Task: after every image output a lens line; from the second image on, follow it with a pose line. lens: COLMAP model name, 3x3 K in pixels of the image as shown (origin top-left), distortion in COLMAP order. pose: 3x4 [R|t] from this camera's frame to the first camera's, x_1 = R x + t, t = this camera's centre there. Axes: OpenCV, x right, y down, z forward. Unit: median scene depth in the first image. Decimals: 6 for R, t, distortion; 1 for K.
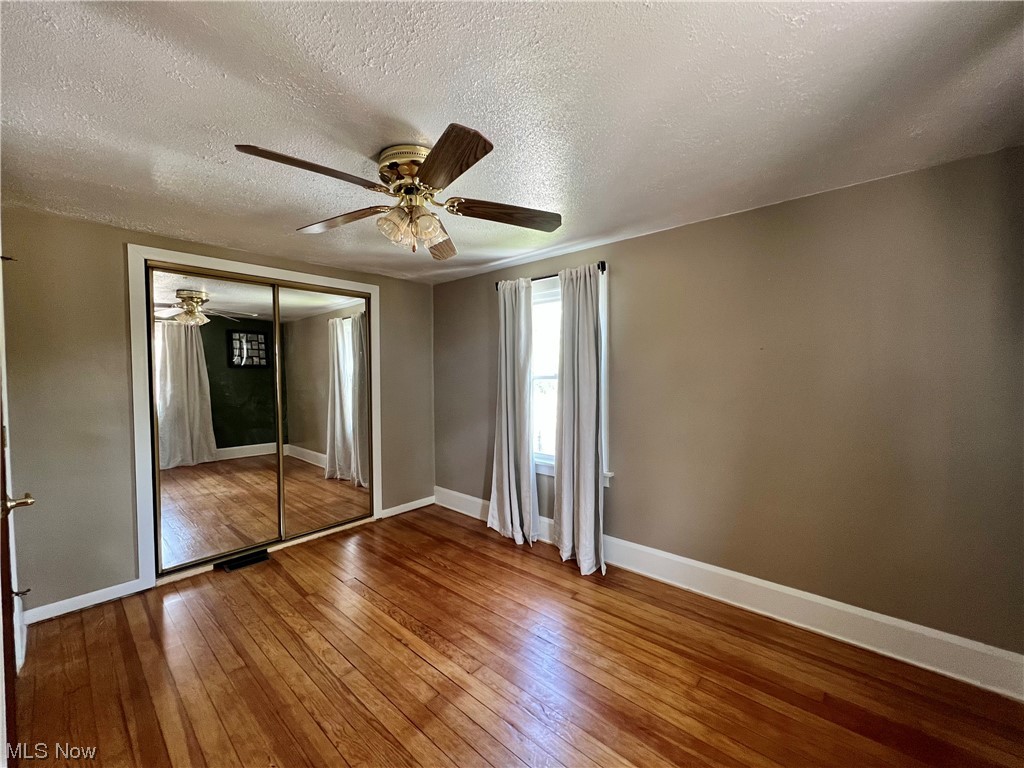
lens RADIAL K [[410.1, 0, 509.8], [0, 410.1, 383.7], [0, 0, 1]] dist [0.000286, 0.000266]
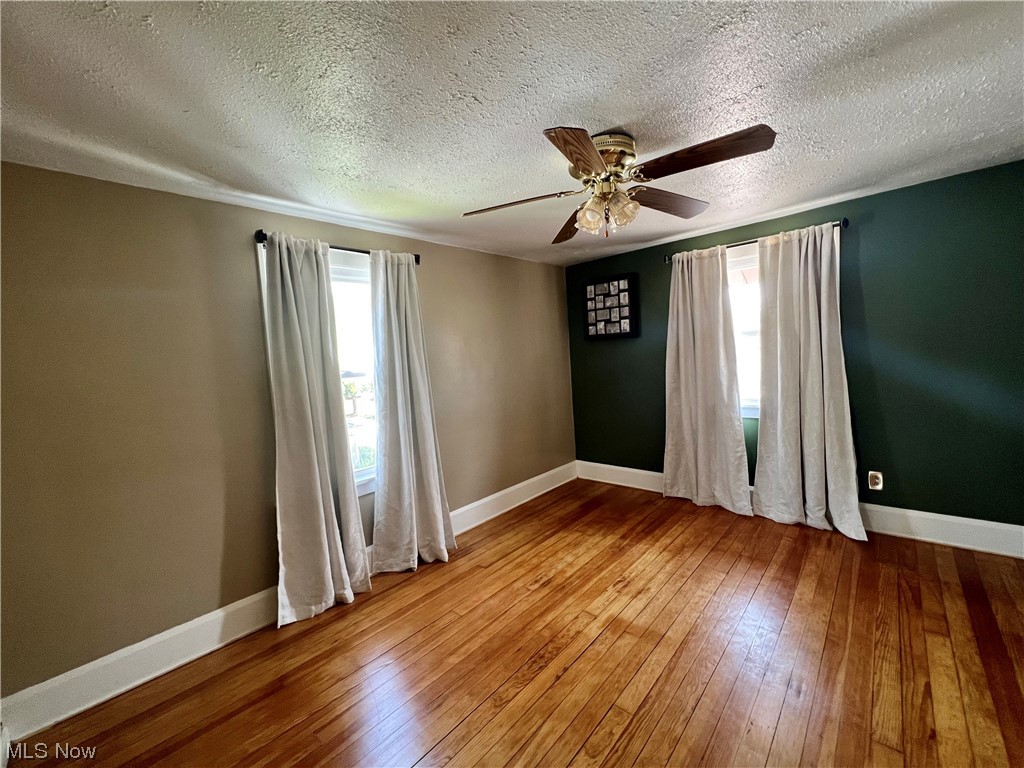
lens RADIAL K [[410.1, 0, 509.8], [0, 410.1, 383.7], [0, 0, 1]] dist [0.000286, 0.000266]
pose [[0.015410, -0.065496, 0.997734, -1.062030], [0.093947, 0.993533, 0.063769, -0.032373], [-0.995458, 0.092751, 0.021463, 1.021478]]
